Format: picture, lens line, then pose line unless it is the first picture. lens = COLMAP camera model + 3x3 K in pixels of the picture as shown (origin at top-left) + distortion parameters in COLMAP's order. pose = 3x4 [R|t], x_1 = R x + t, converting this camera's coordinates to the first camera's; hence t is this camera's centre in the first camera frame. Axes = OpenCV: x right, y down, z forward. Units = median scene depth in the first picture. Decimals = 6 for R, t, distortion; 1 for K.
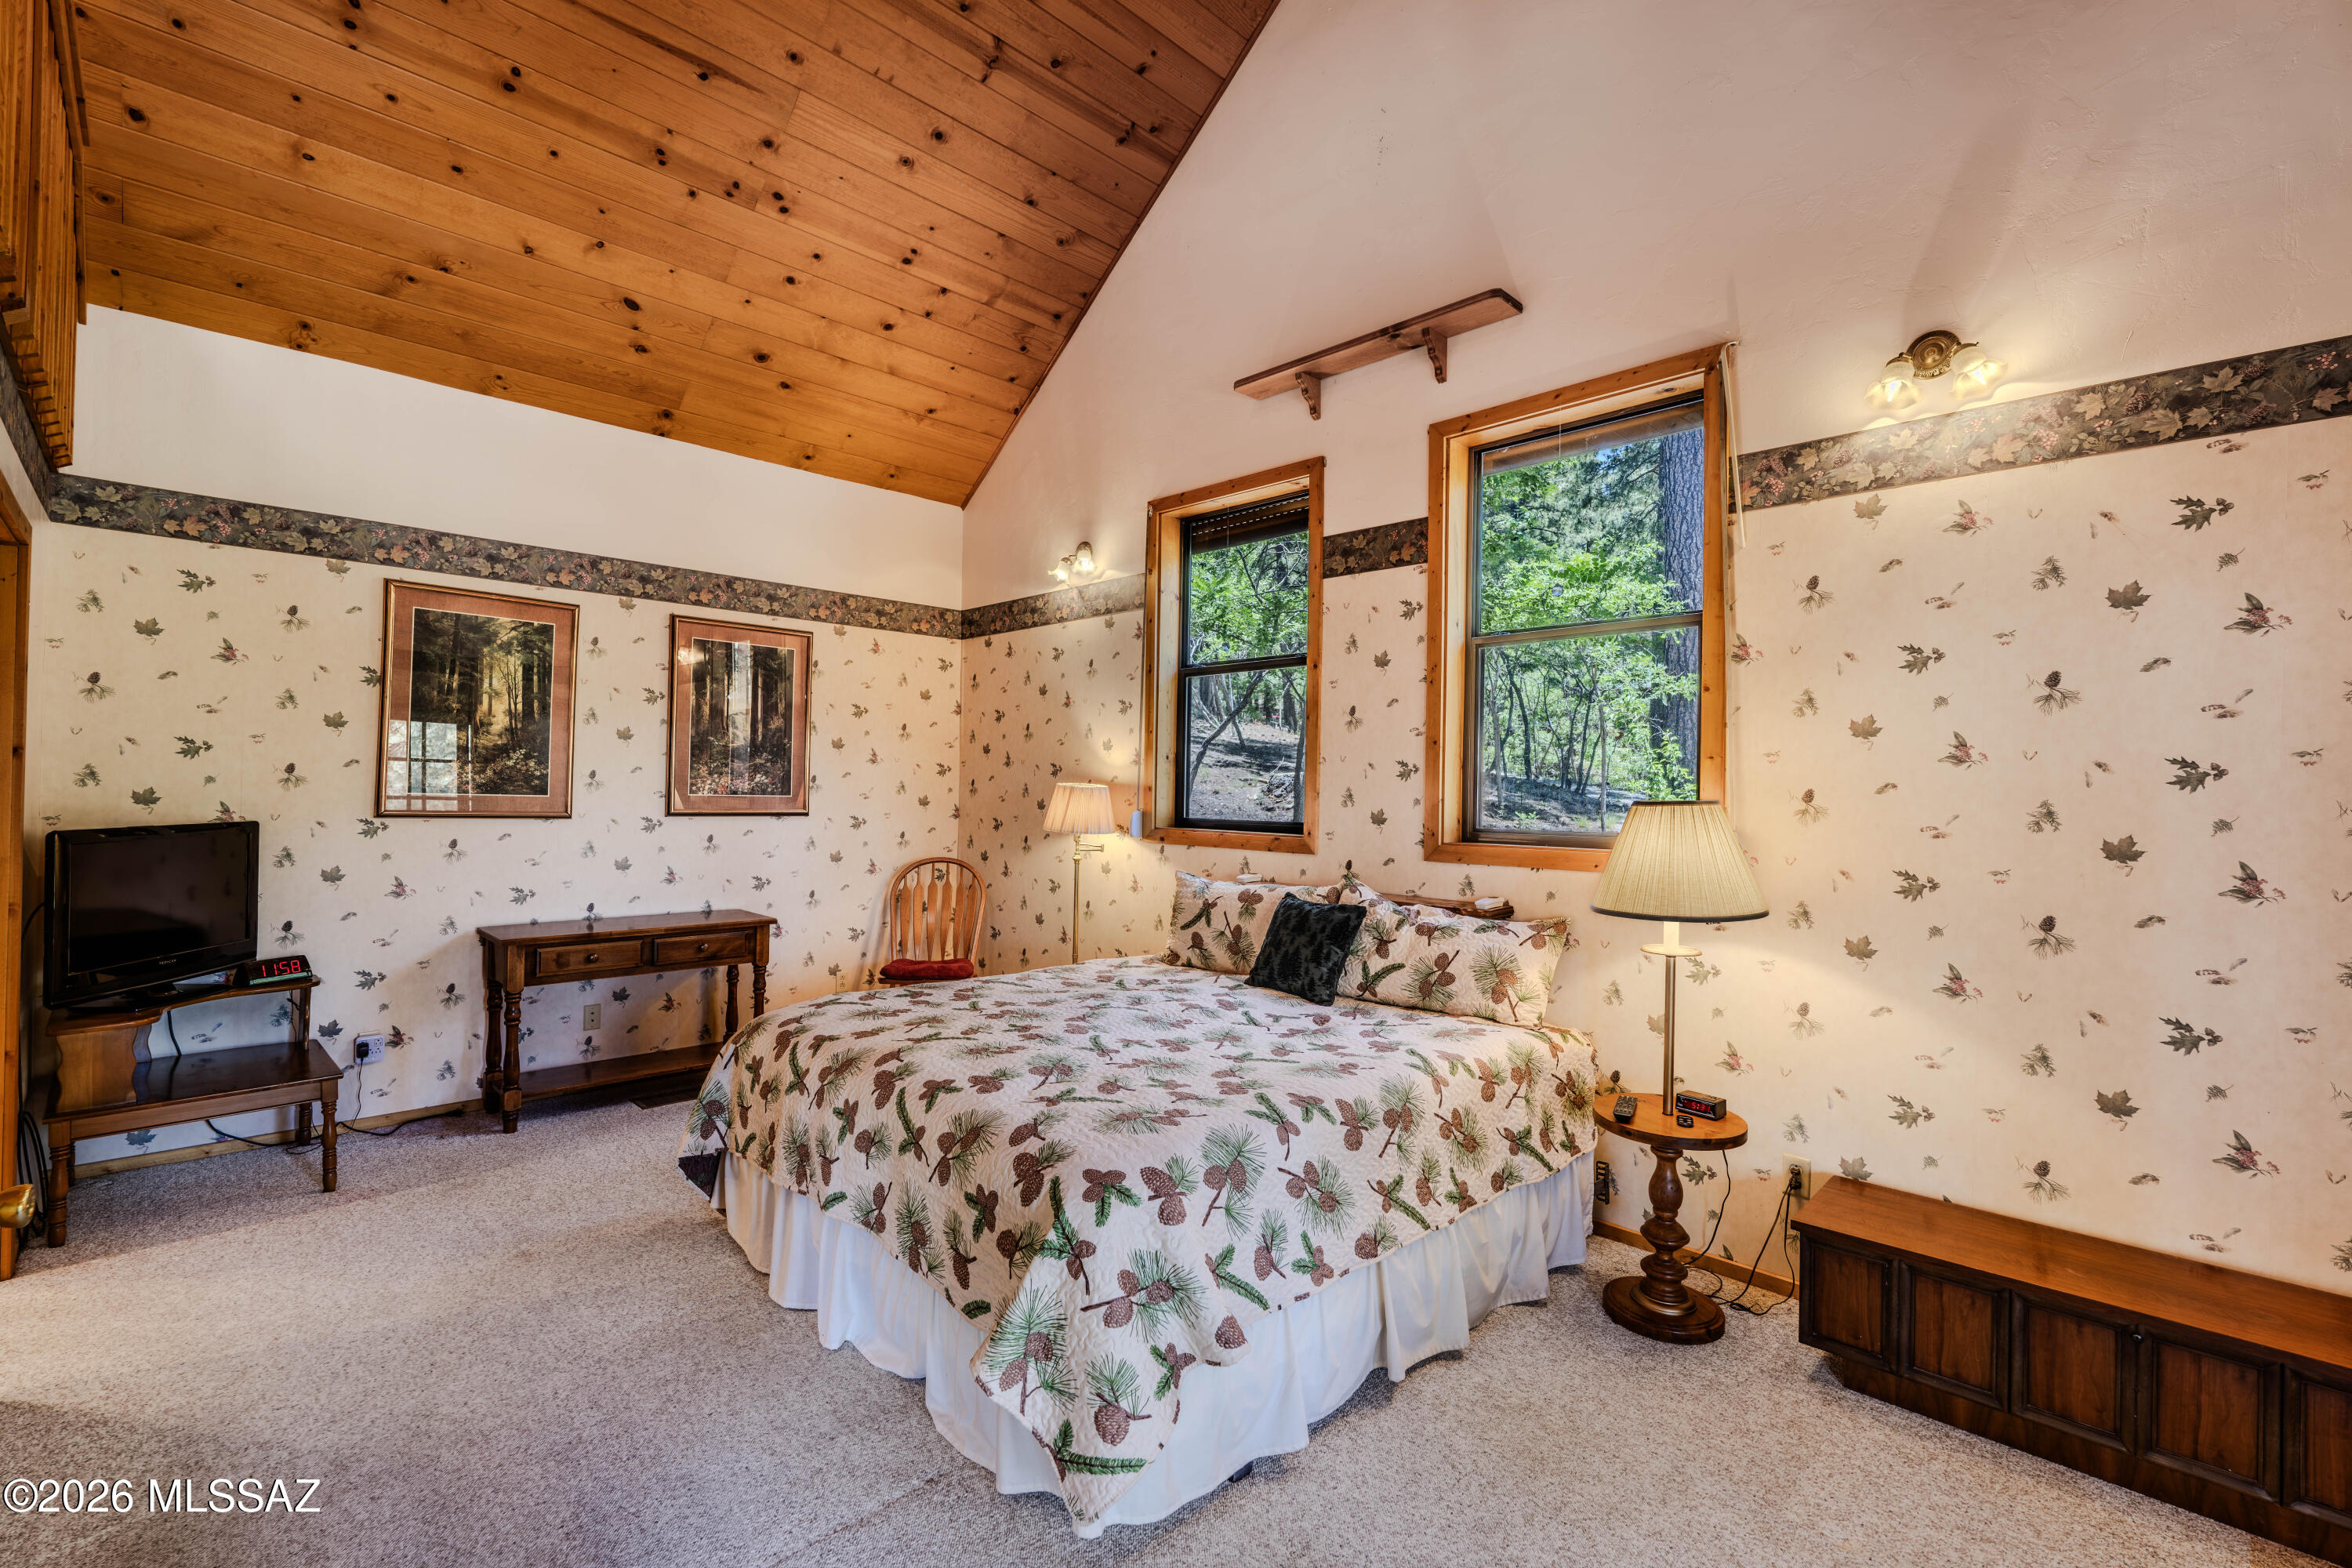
lens RADIAL K [[1026.5, 0, 1177.8], [0, 1026.5, 786.8], [0, 0, 1]] dist [-0.002388, -0.000228]
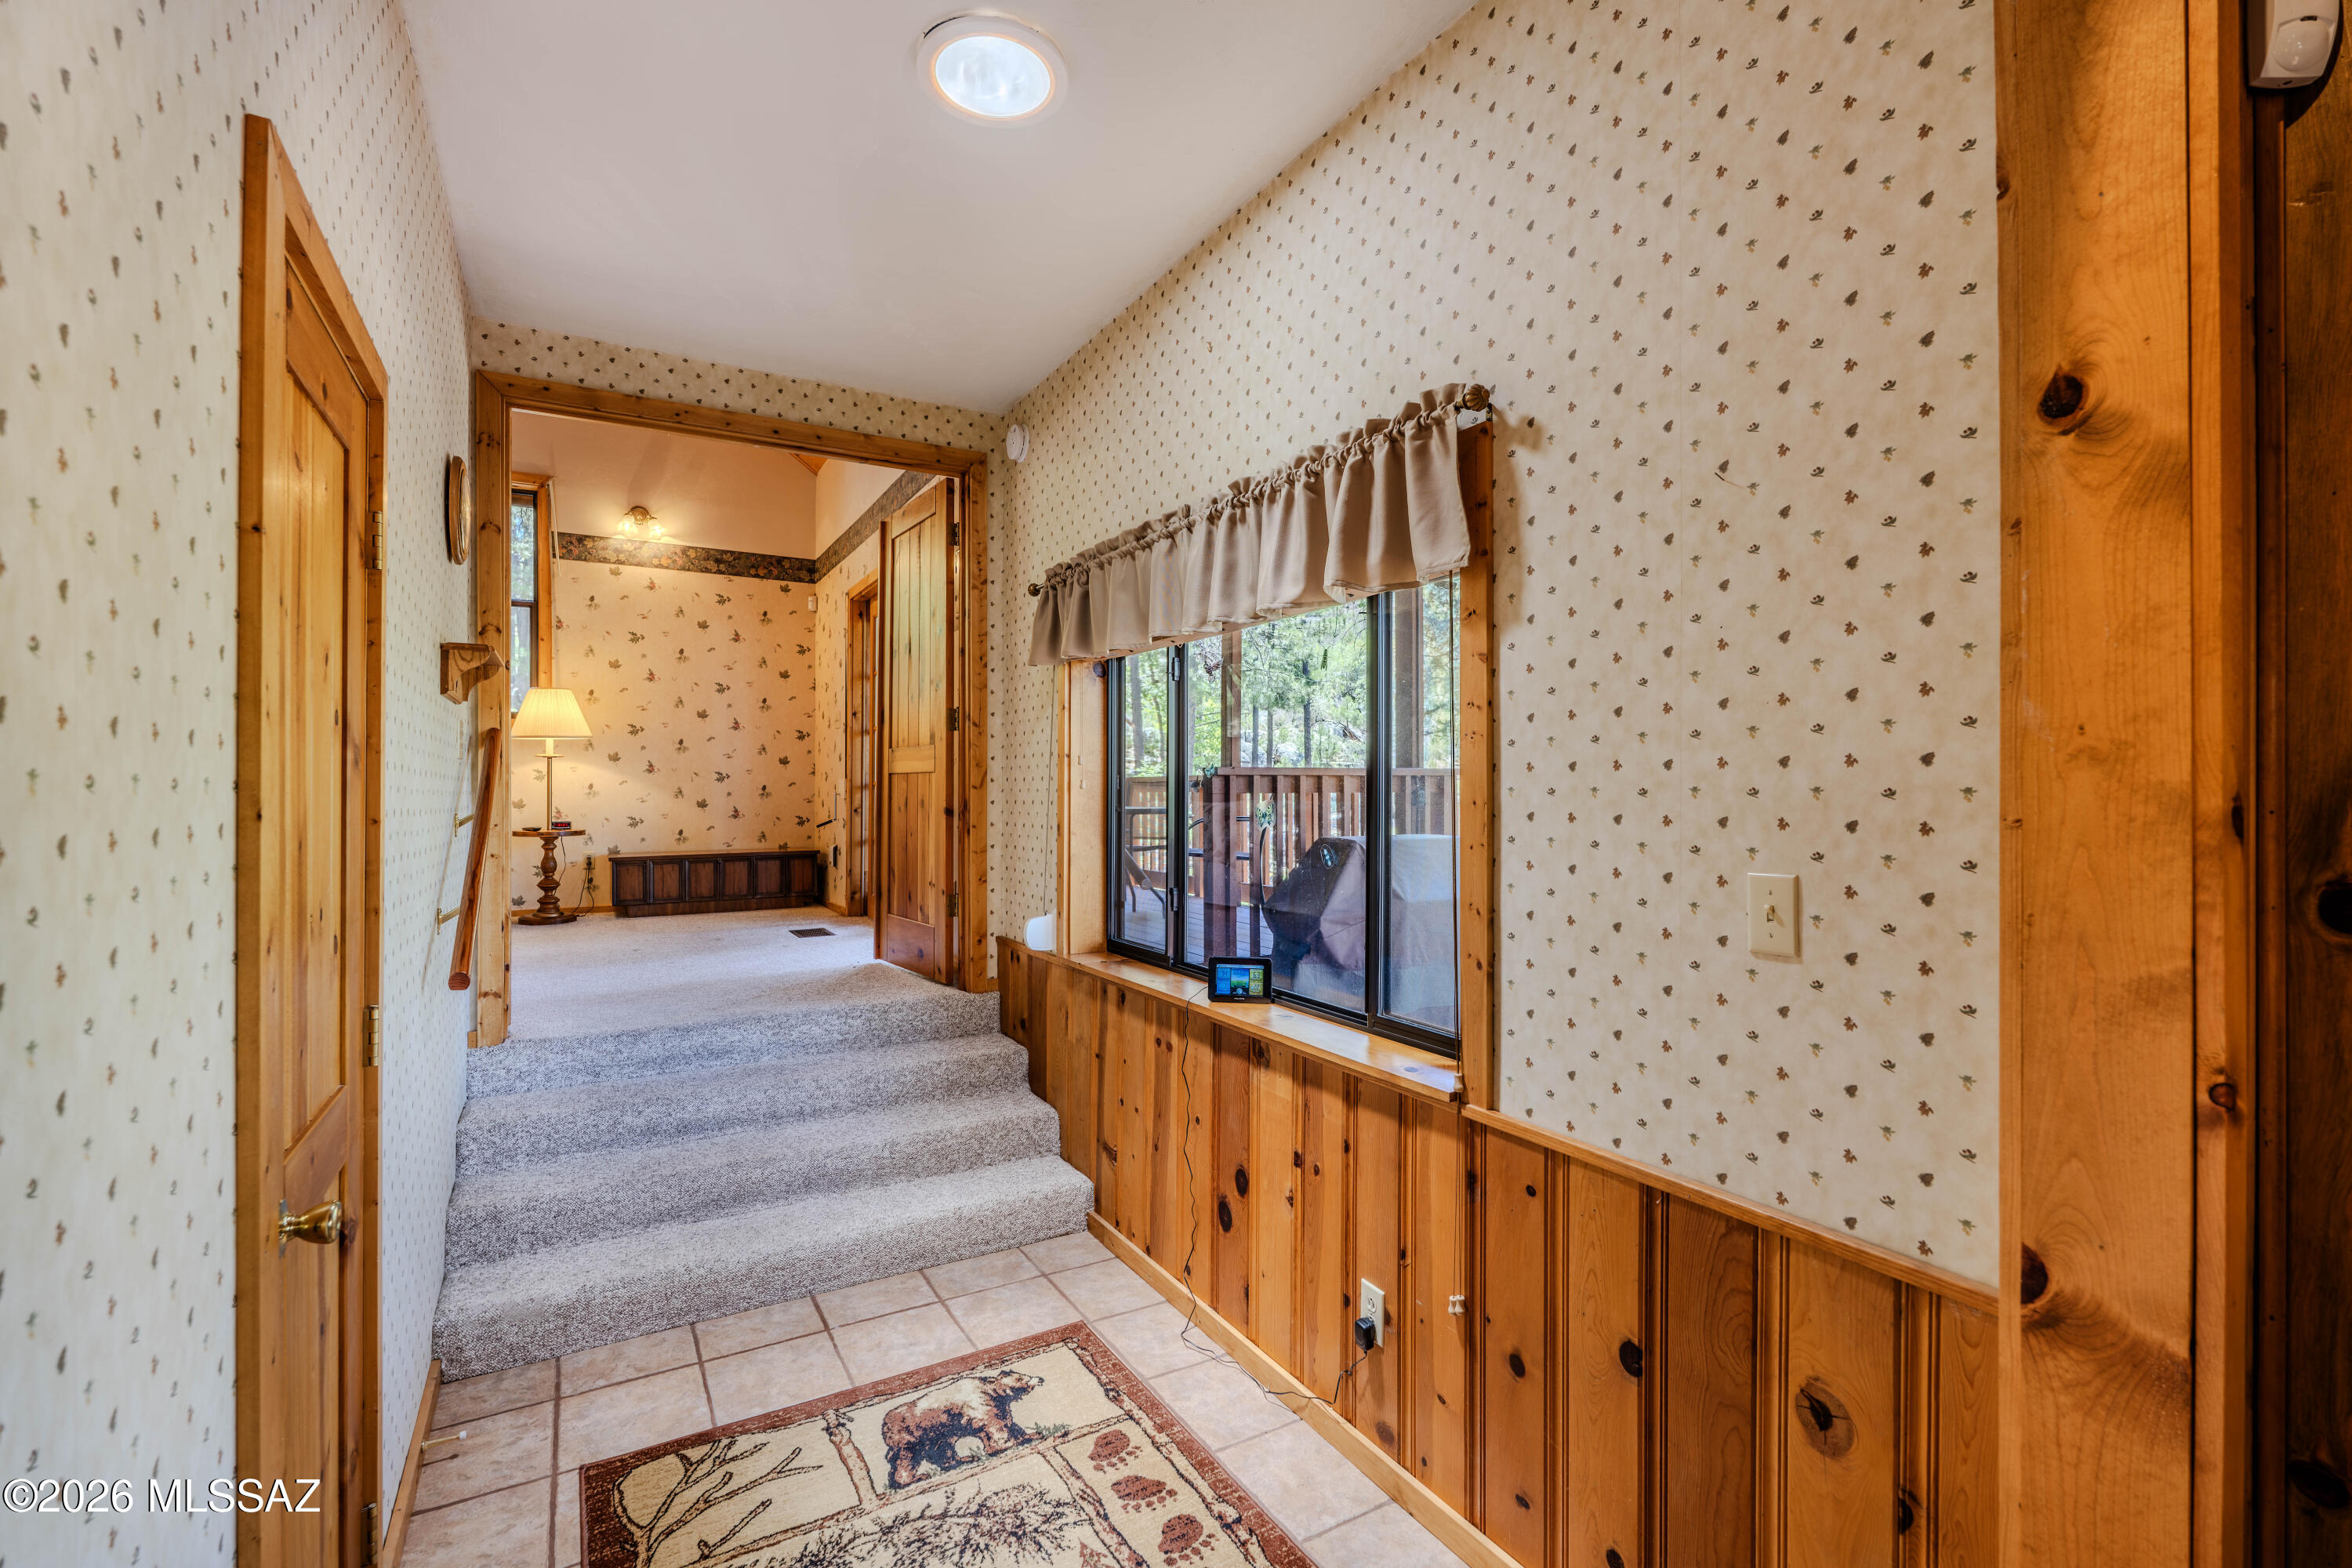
lens RADIAL K [[1026.5, 0, 1163.8], [0, 1026.5, 785.4], [0, 0, 1]] dist [-0.002388, -0.000228]
pose [[0.260525, -0.011992, 0.965393, -0.886991], [0.003453, 0.999928, 0.011489, 0.137426], [-0.965461, 0.000340, 0.260548, -0.578582]]
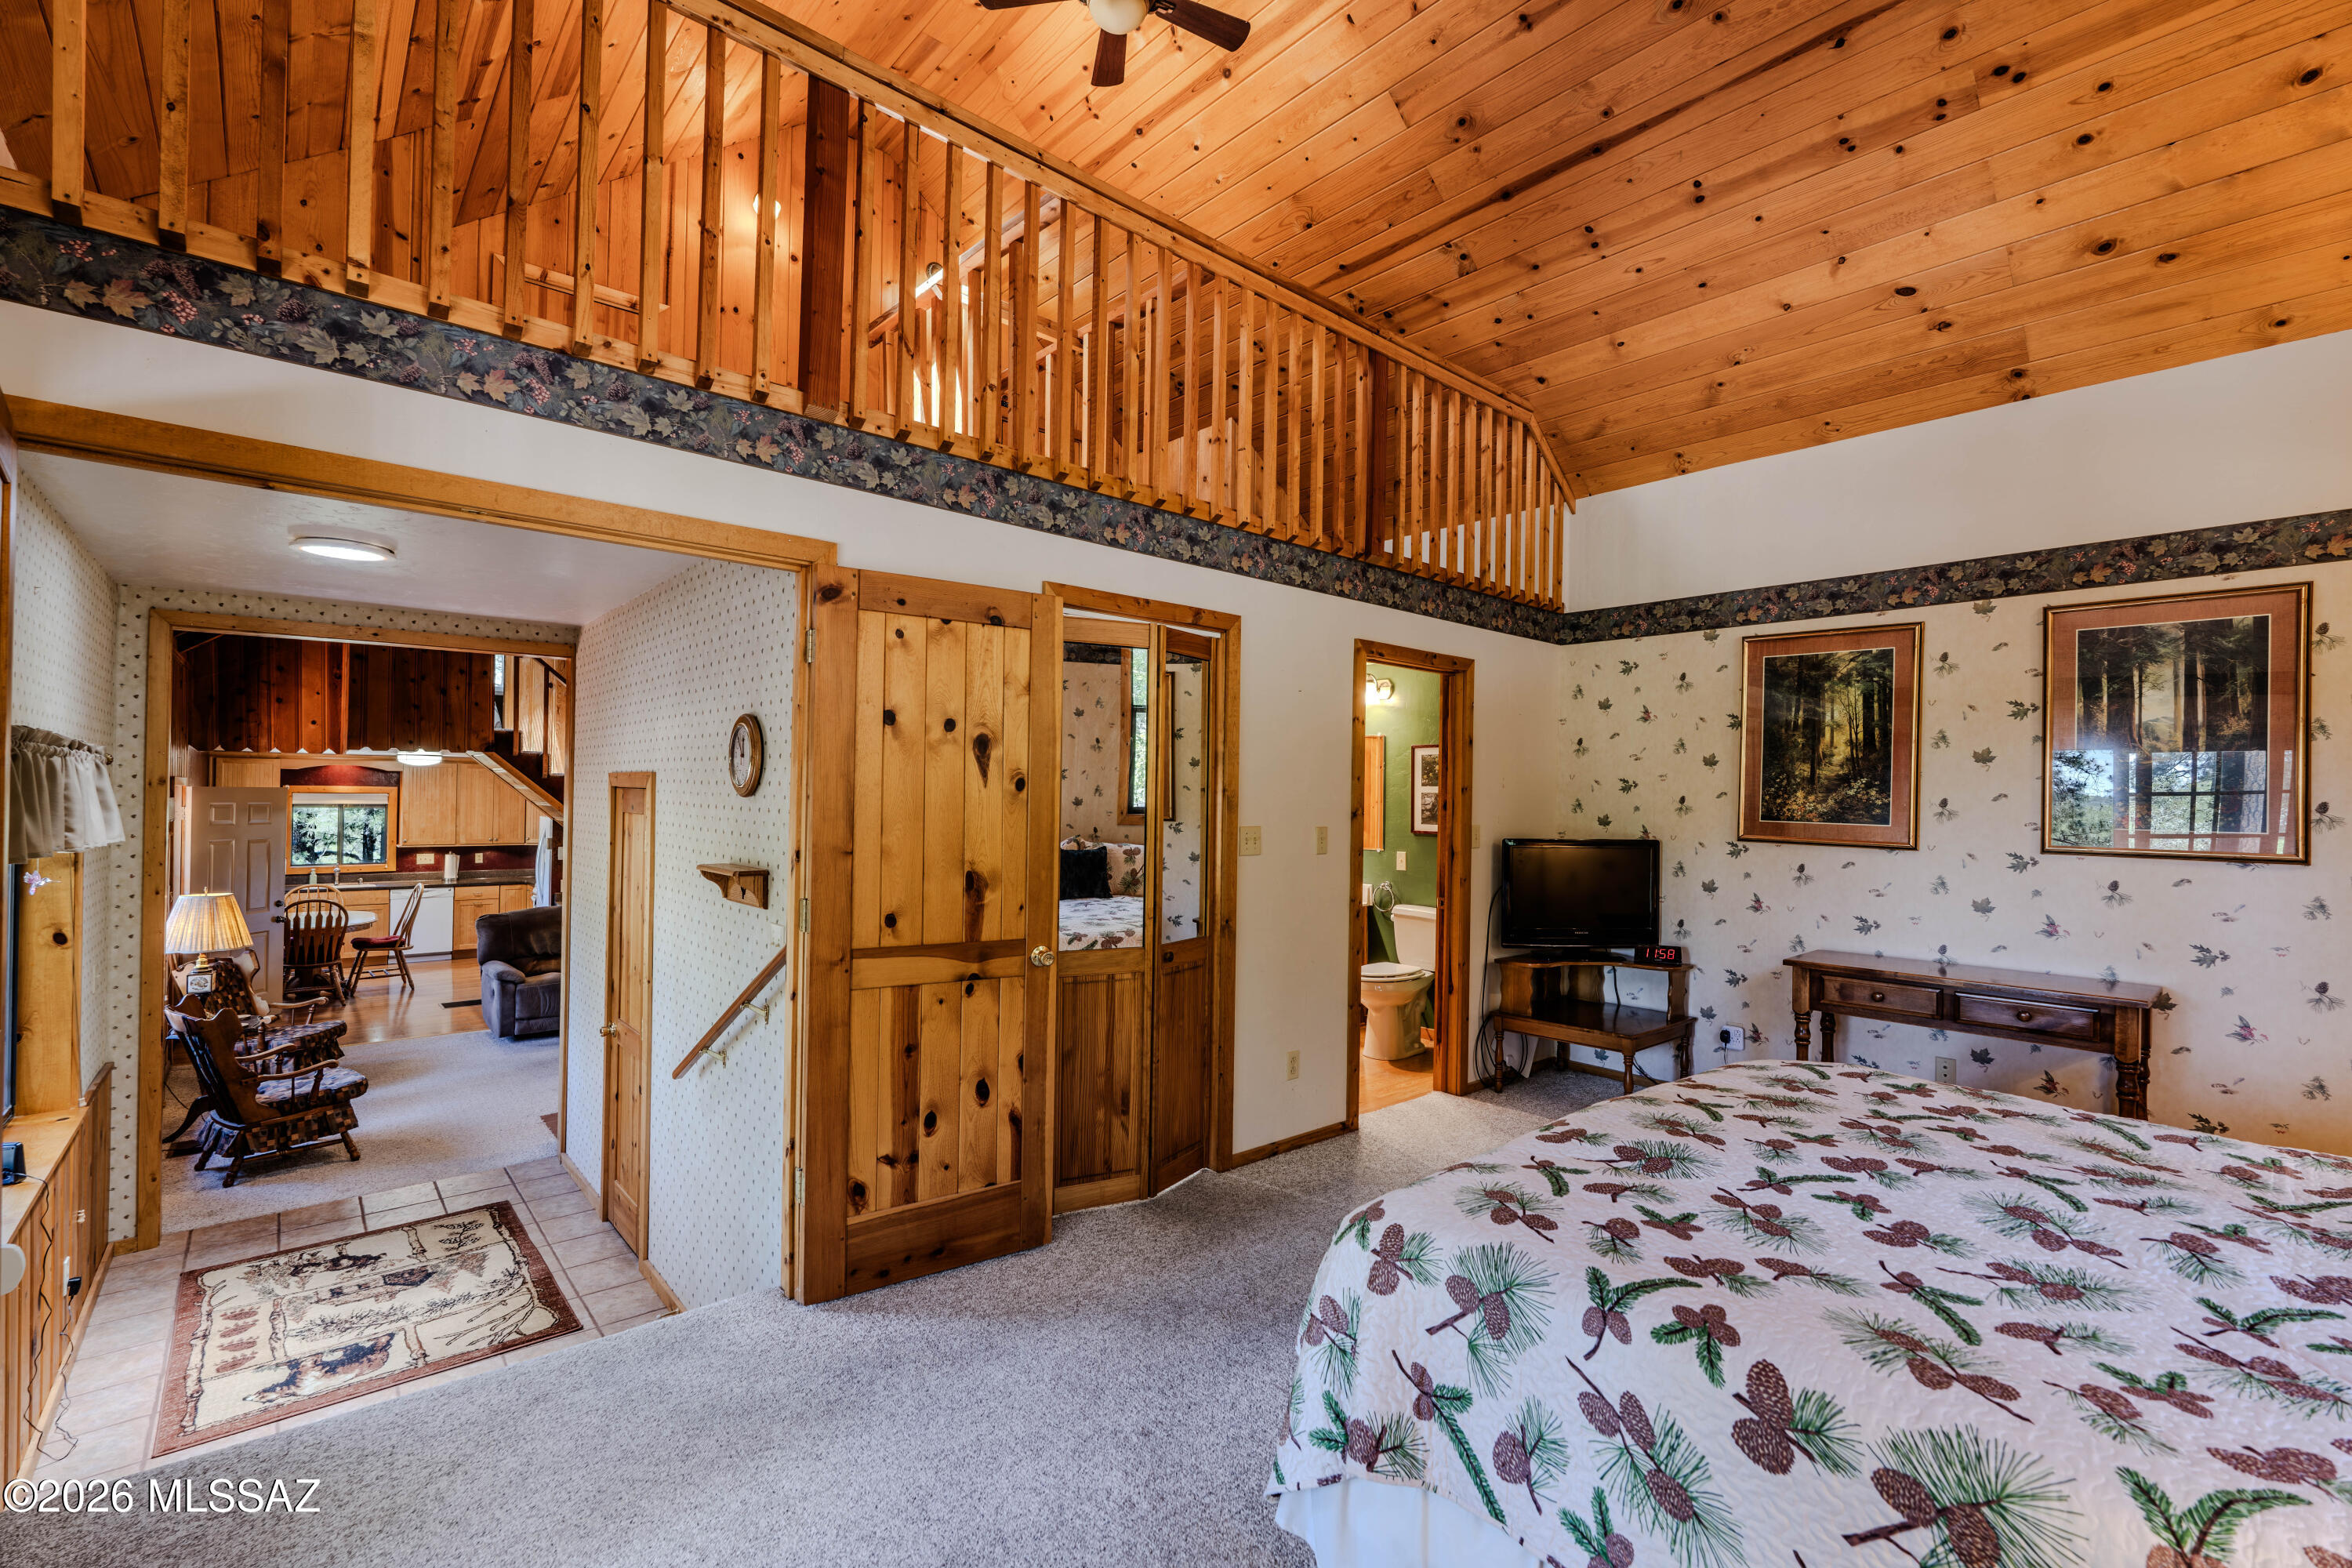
lens RADIAL K [[1026.5, 0, 1164.2], [0, 1026.5, 787.4], [0, 0, 1]] dist [-0.002388, -0.000228]
pose [[-0.067803, -0.027201, -0.997328, 0.444156], [-0.013970, 0.999556, -0.026312, 0.008829], [0.997601, 0.012149, -0.068153, 0.429367]]
